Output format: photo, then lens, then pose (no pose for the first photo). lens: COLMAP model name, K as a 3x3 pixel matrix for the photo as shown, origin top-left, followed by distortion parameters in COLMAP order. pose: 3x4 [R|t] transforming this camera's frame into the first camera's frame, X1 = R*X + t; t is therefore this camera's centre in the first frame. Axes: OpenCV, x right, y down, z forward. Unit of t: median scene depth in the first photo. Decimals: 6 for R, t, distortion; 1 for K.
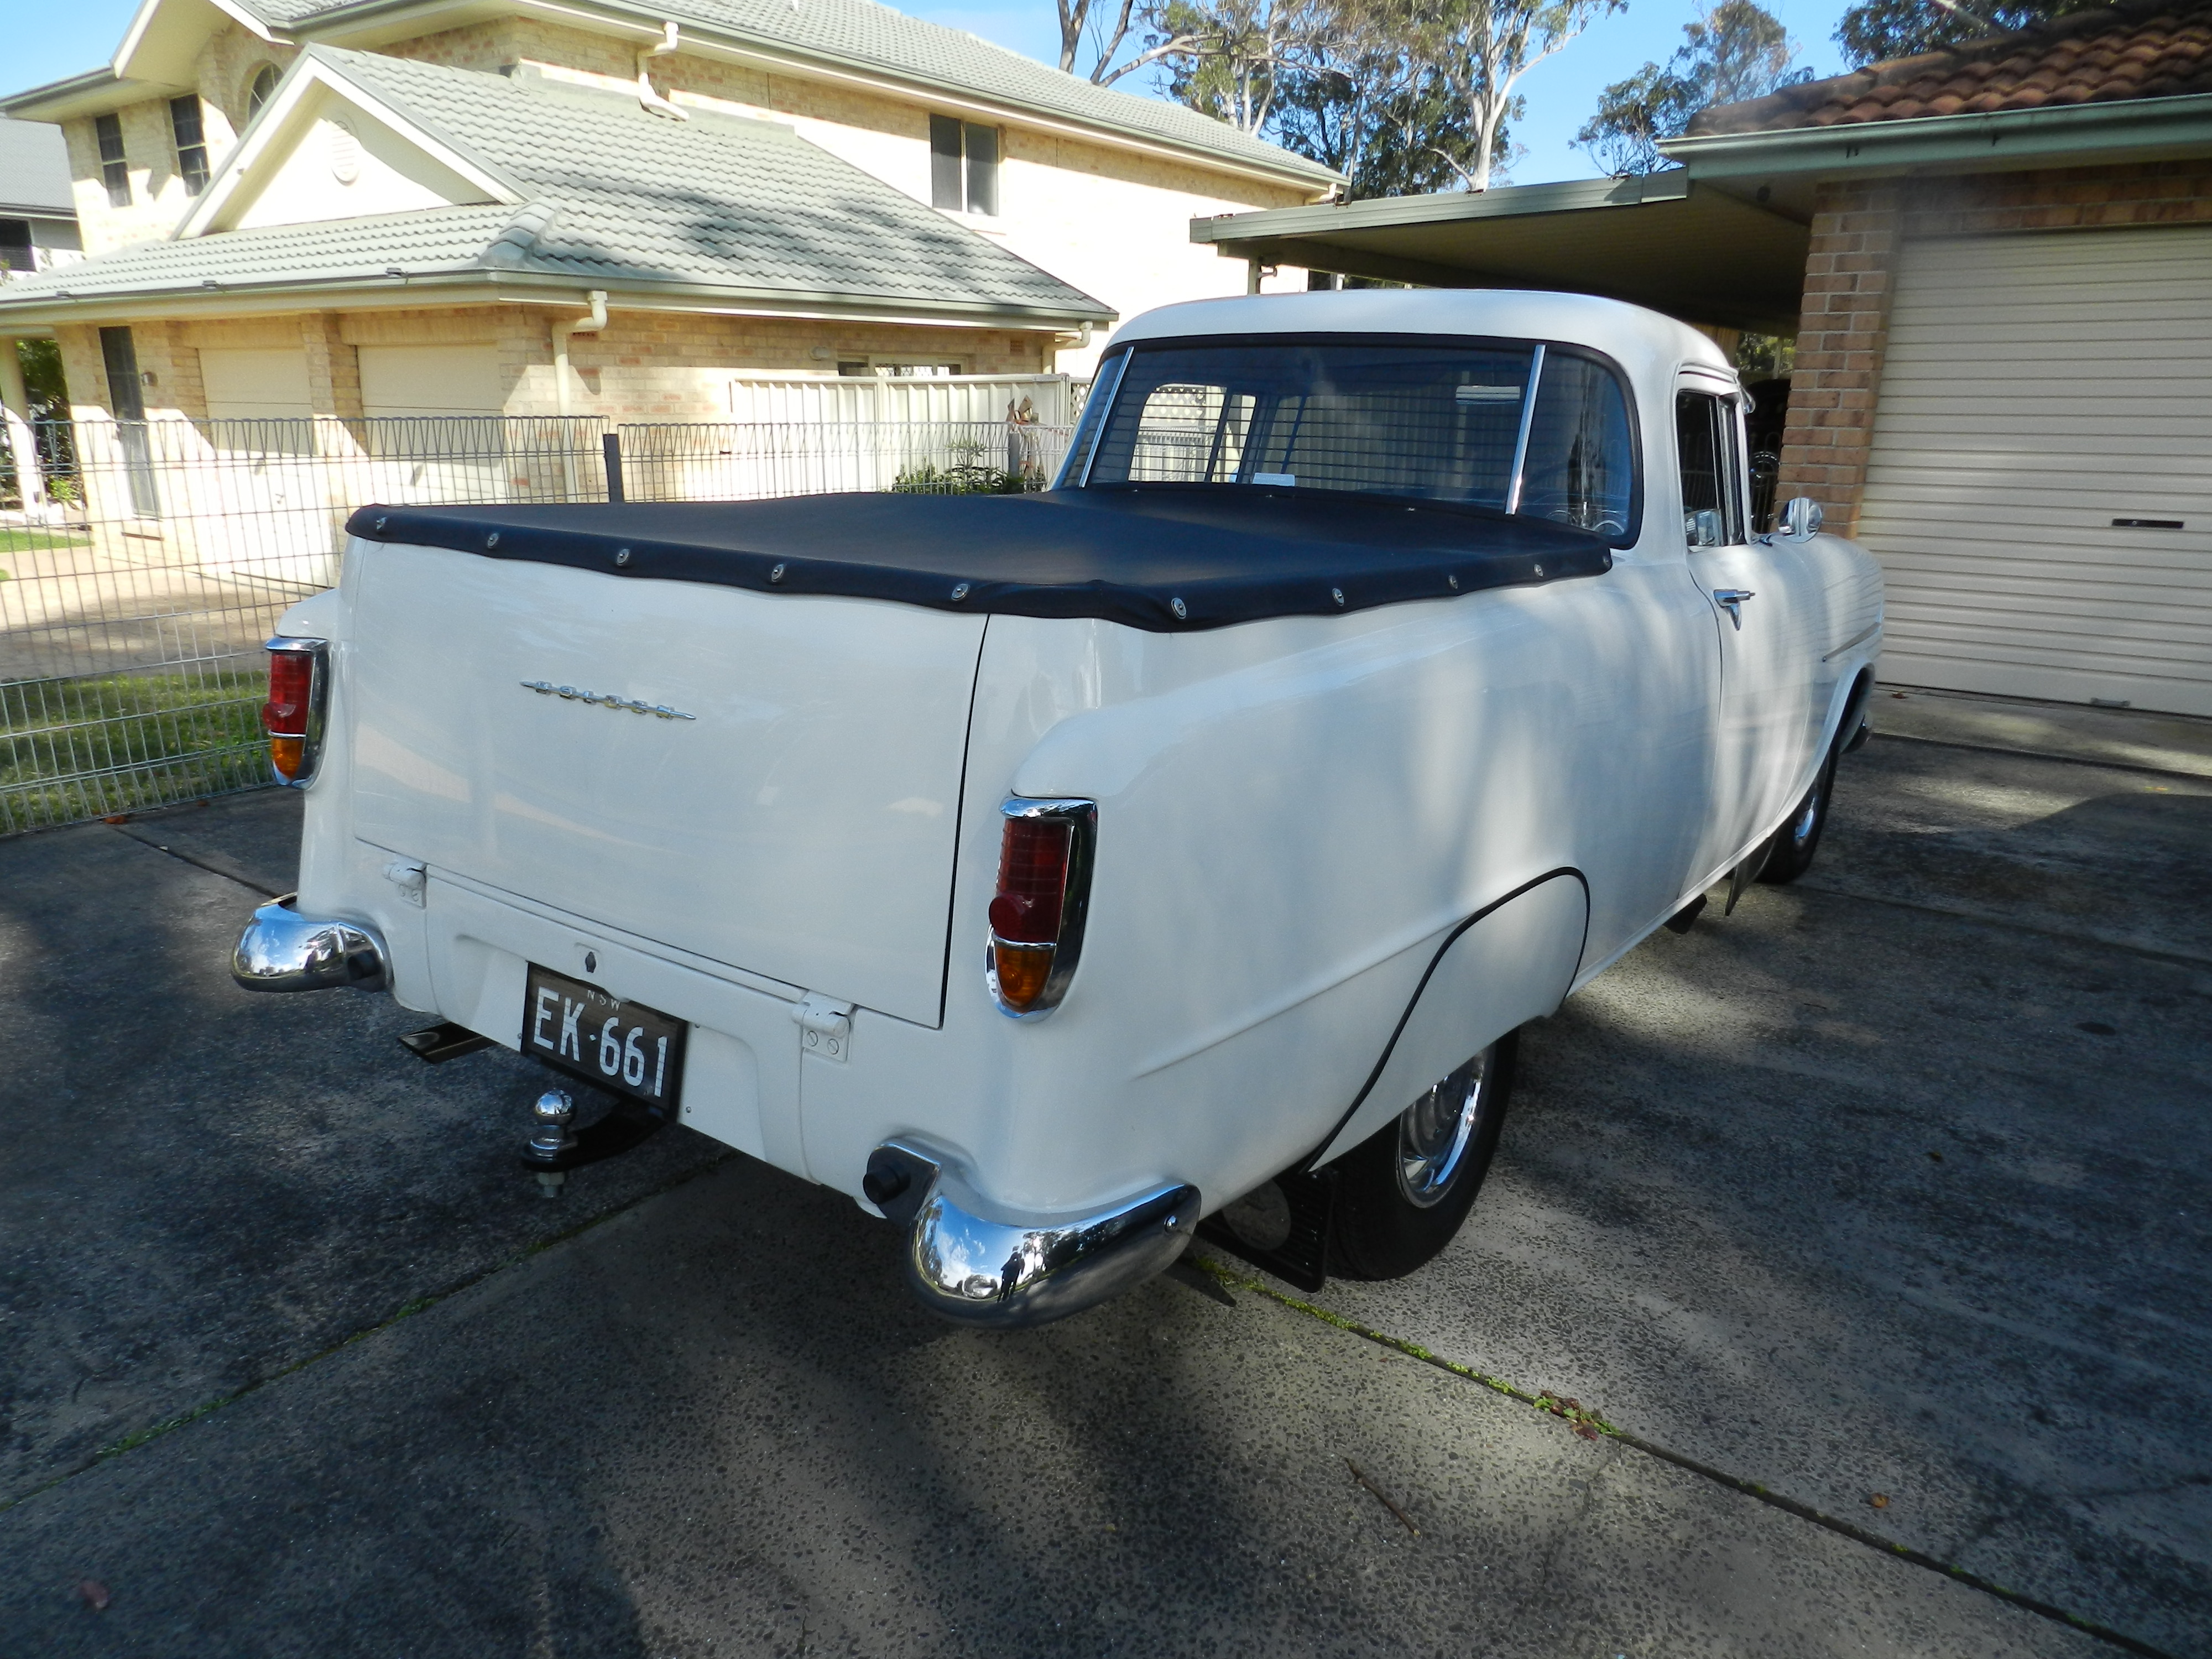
lens RADIAL K [[1494.2, 0, 1097.5], [0, 1494.2, 827.7], [0, 0, 1]] dist [0.010713, 0.001700]
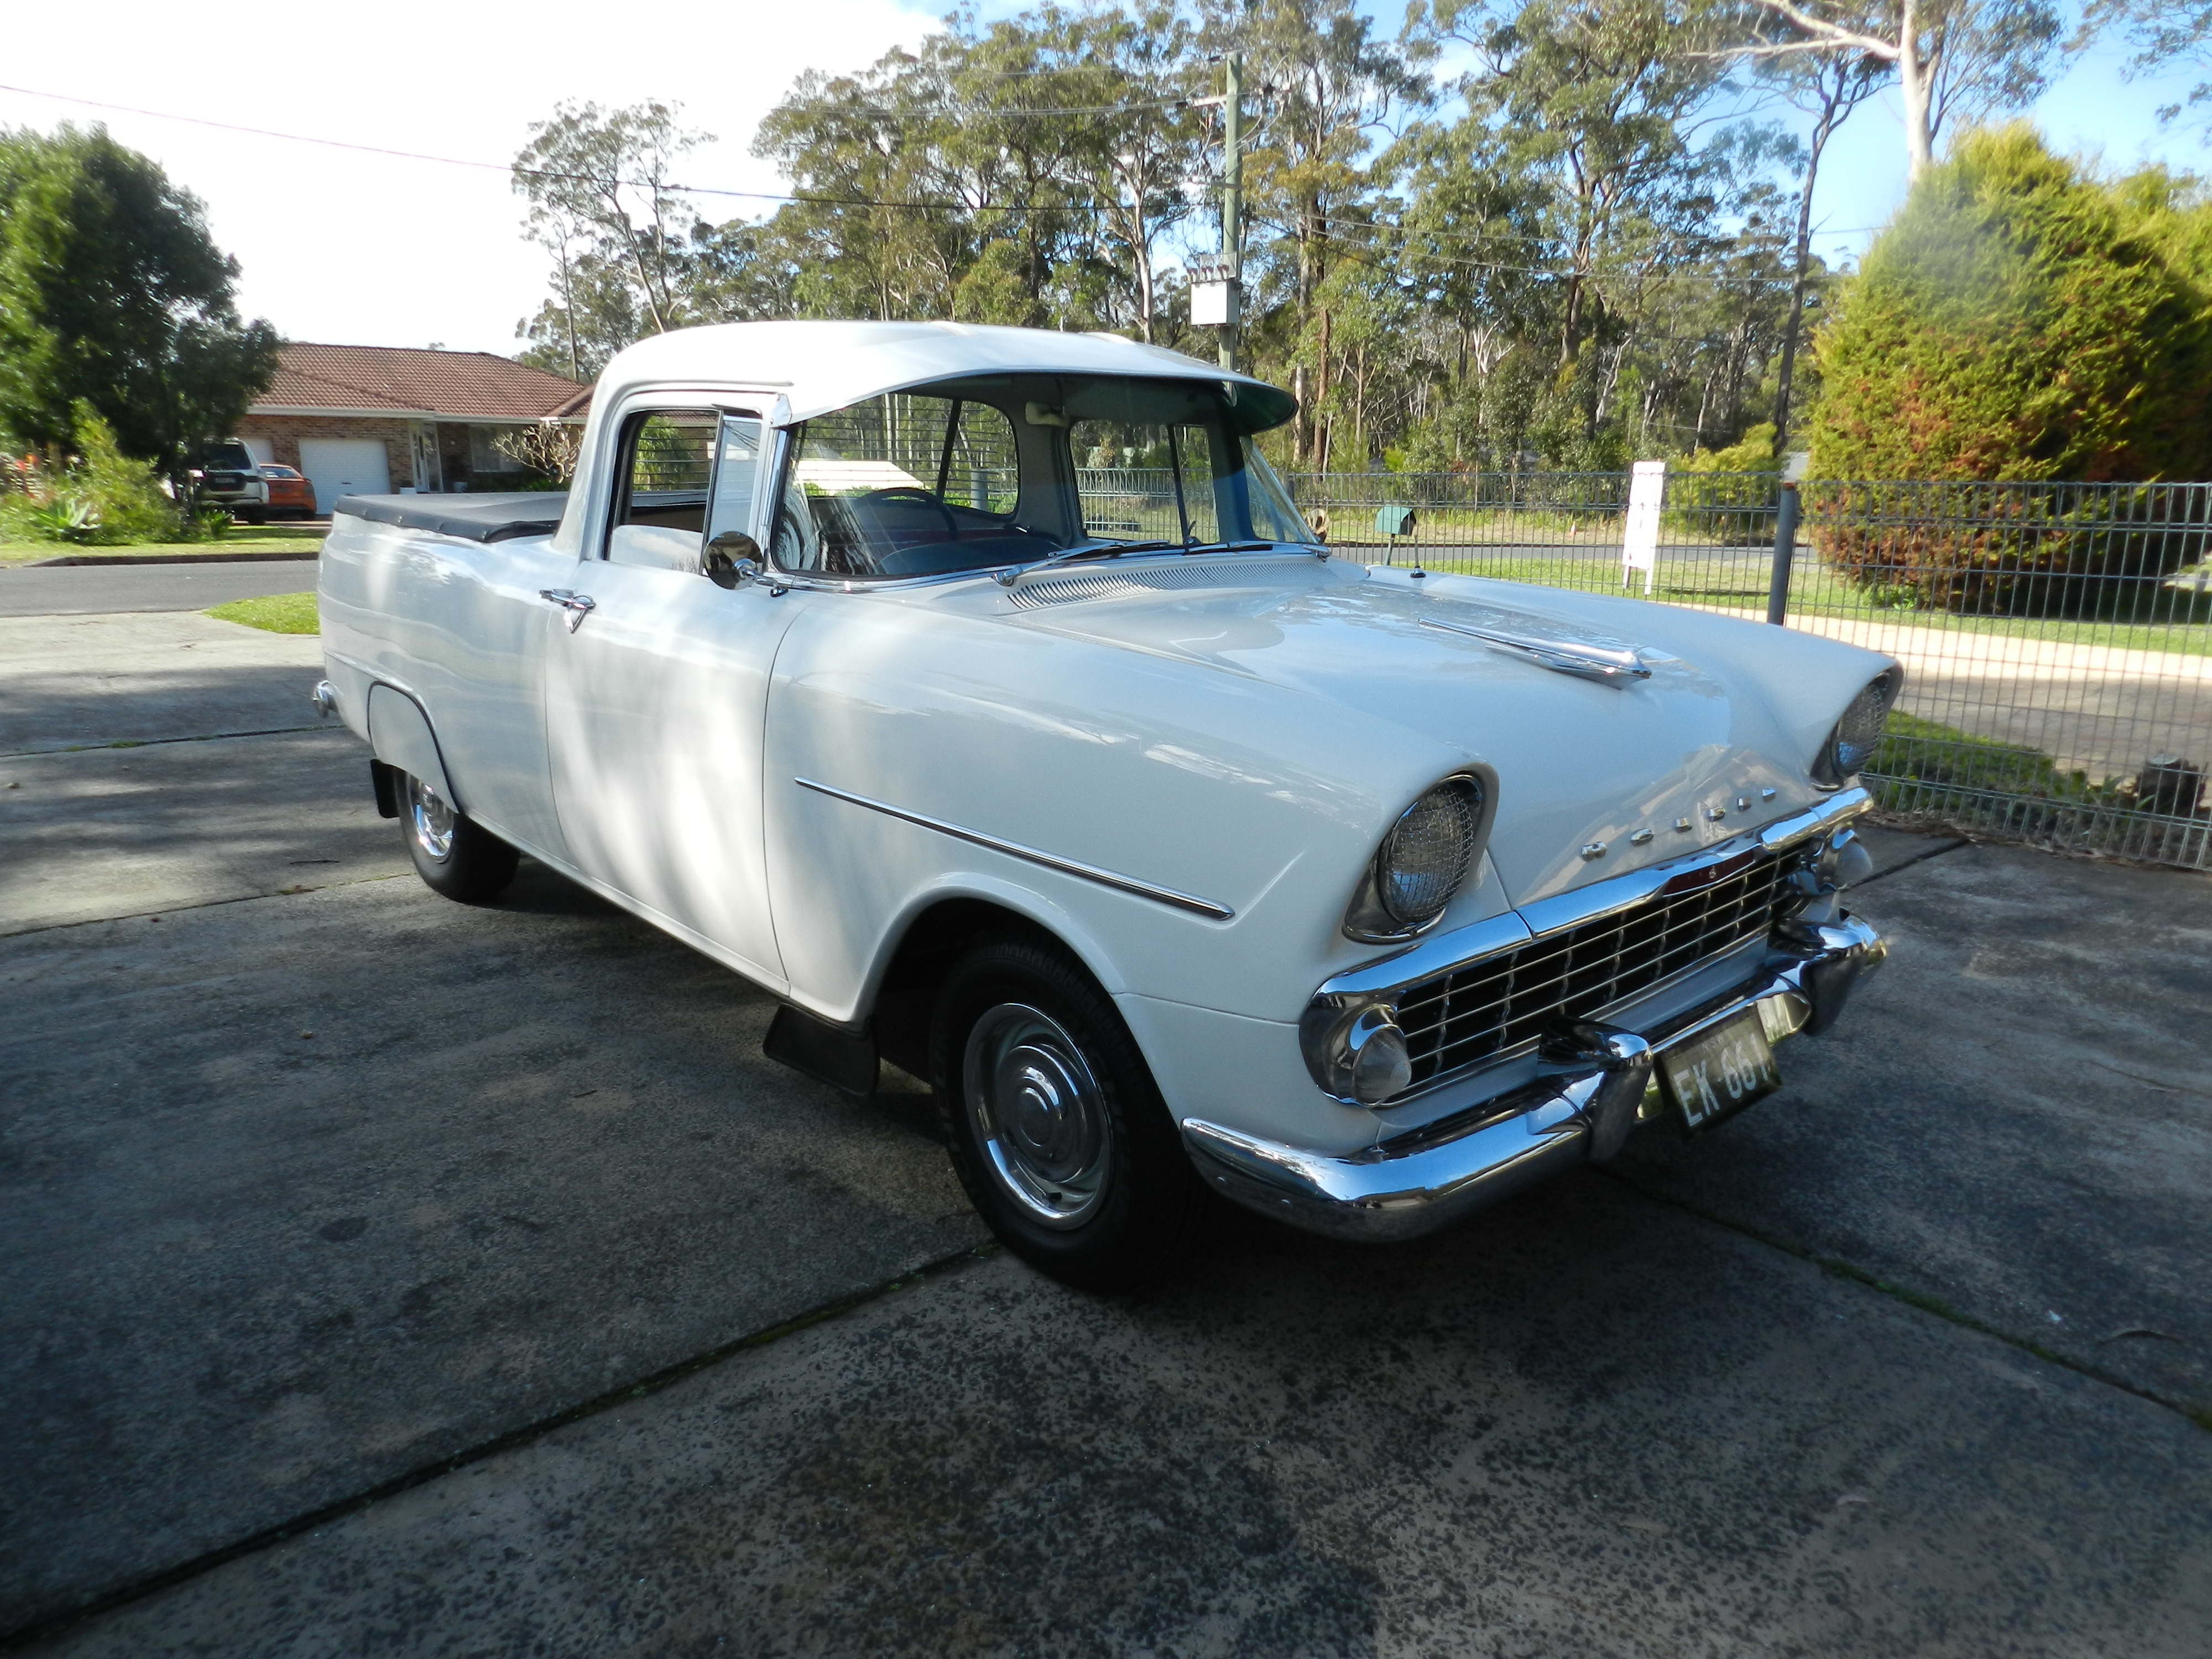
lens RADIAL K [[1494.2, 0, 1097.5], [0, 1494.2, 827.7], [0, 0, 1]] dist [0.010713, 0.001700]
pose [[-0.208653, 0.207704, -0.955679, 1.309592], [-0.279585, 0.923737, 0.261804, -0.362391], [0.937174, 0.321820, -0.134670, 1.446008]]
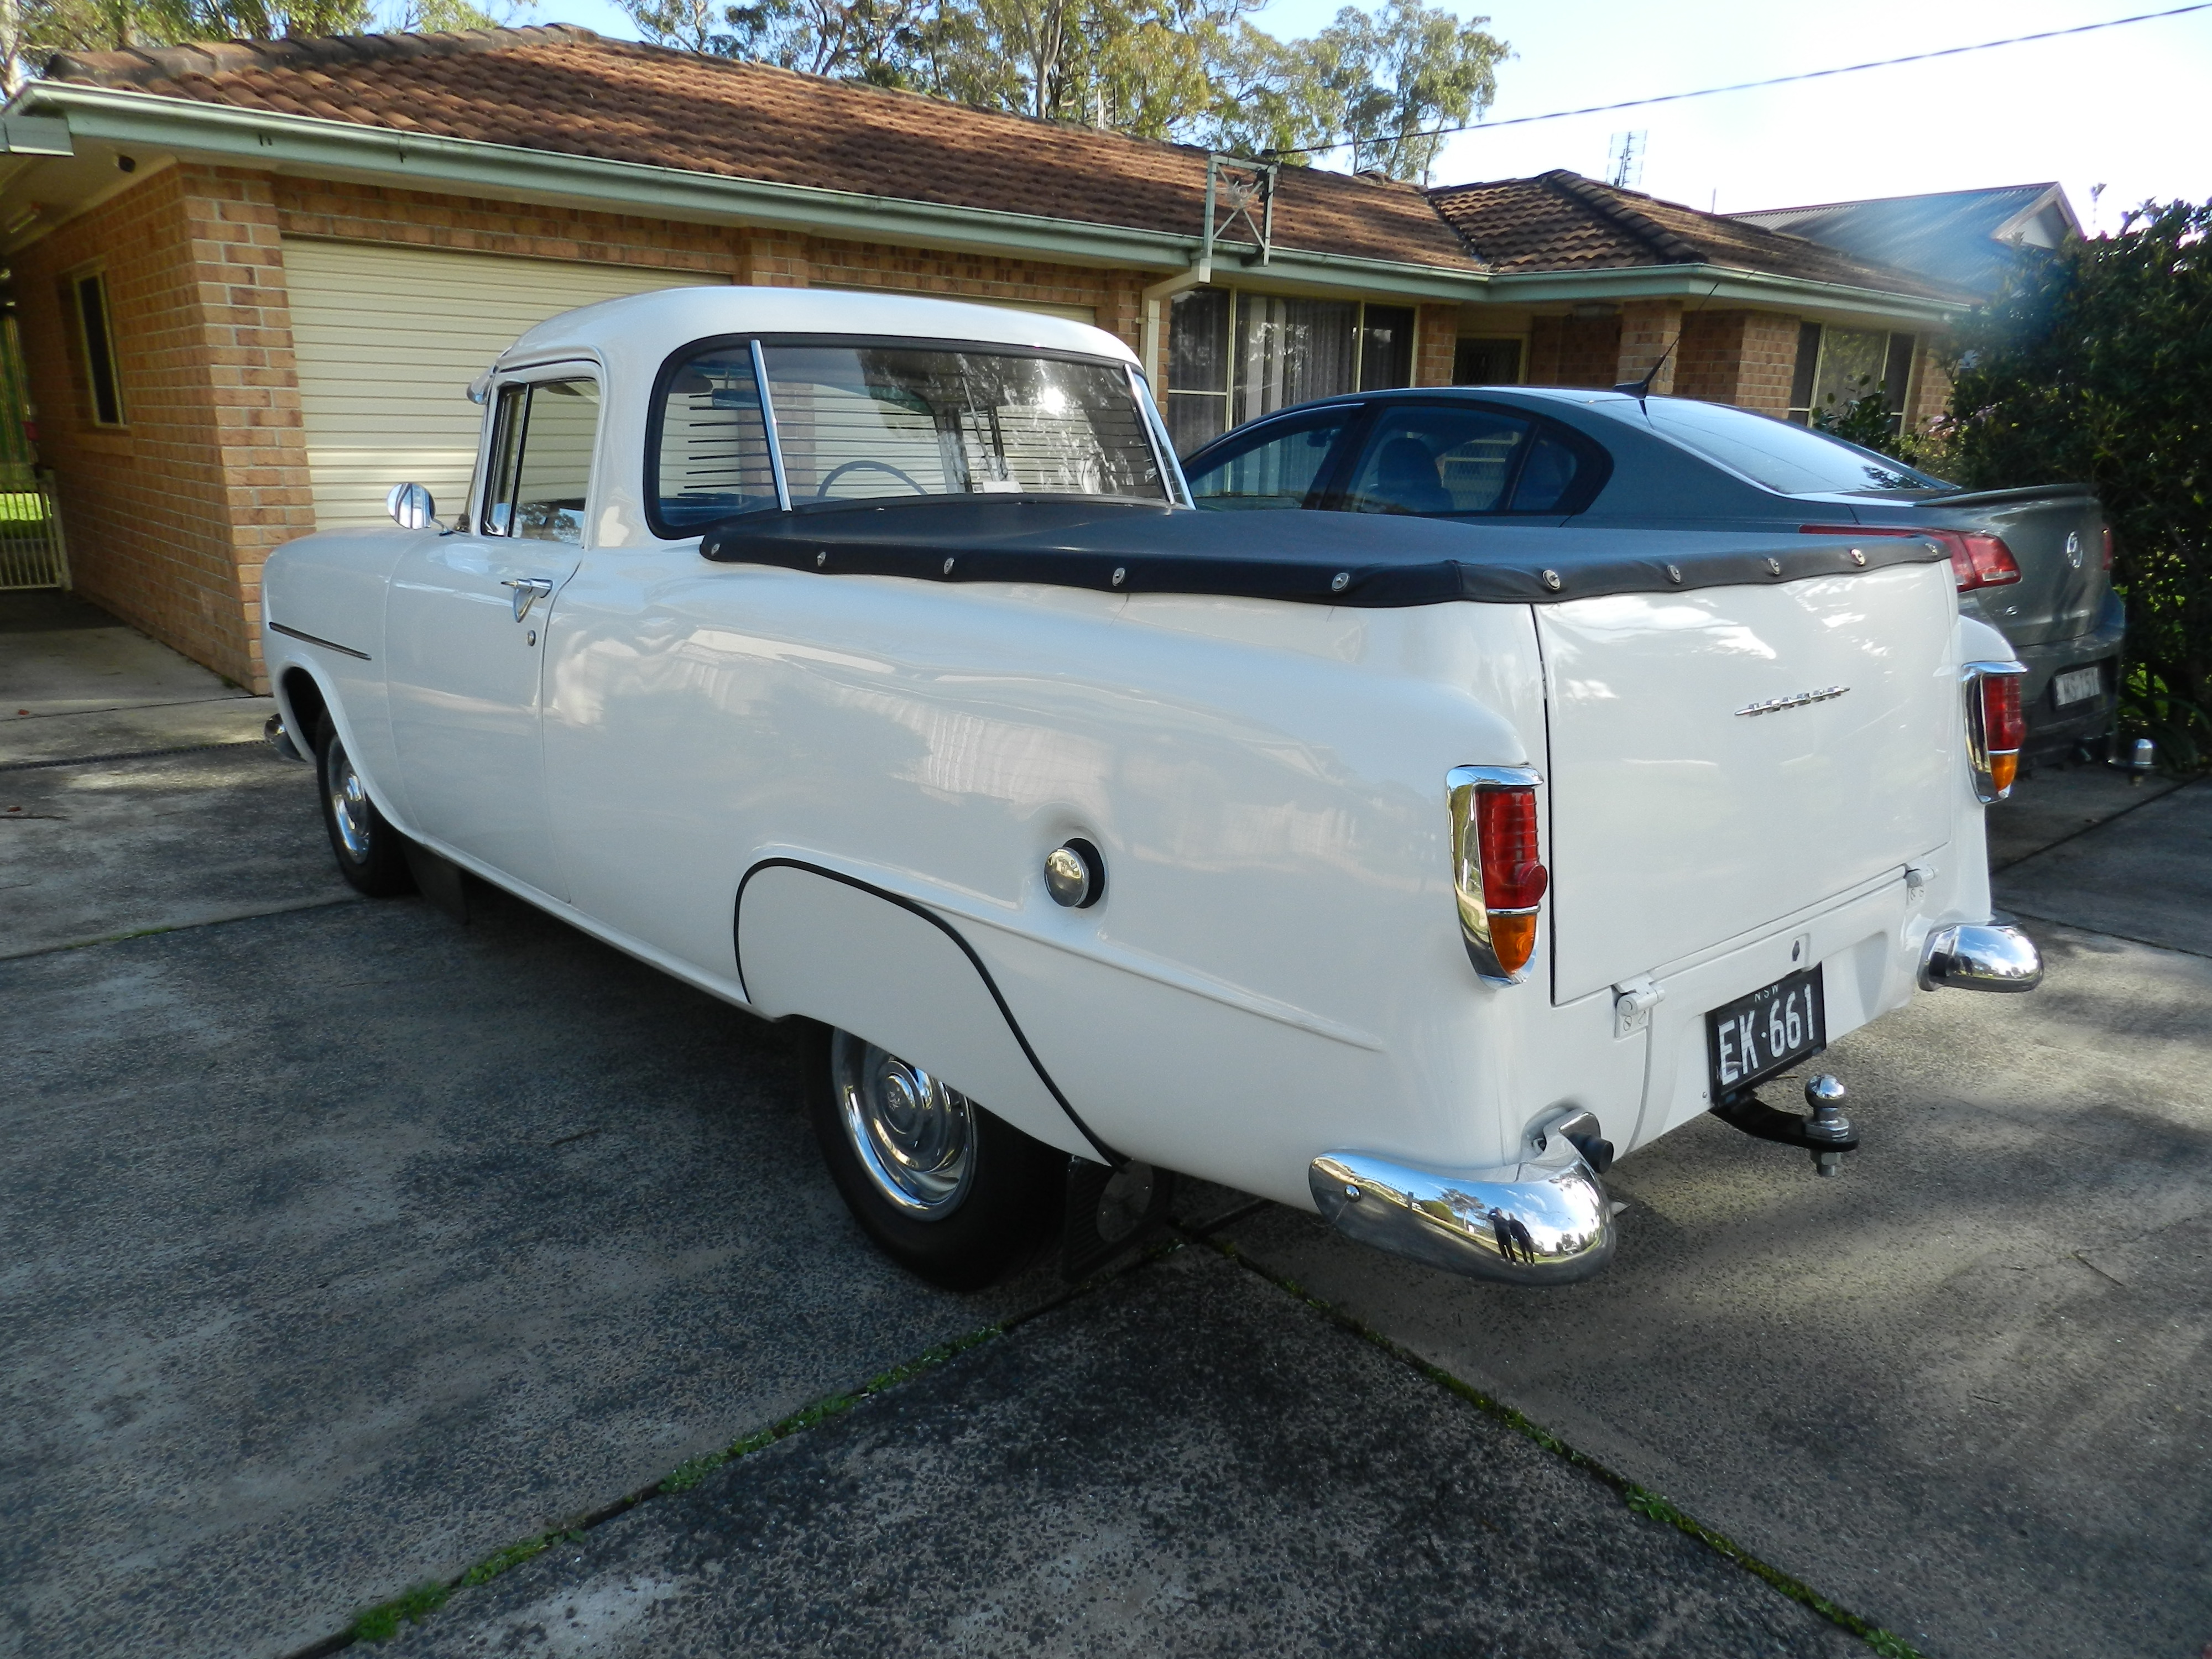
lens RADIAL K [[1494.2, 0, 1097.5], [0, 1494.2, 827.7], [0, 0, 1]] dist [0.010713, 0.001700]
pose [[0.220615, -0.260732, 0.939866, -0.817191], [0.256883, 0.945120, 0.201891, -0.191459], [-0.940925, 0.196895, 0.275485, 0.666764]]
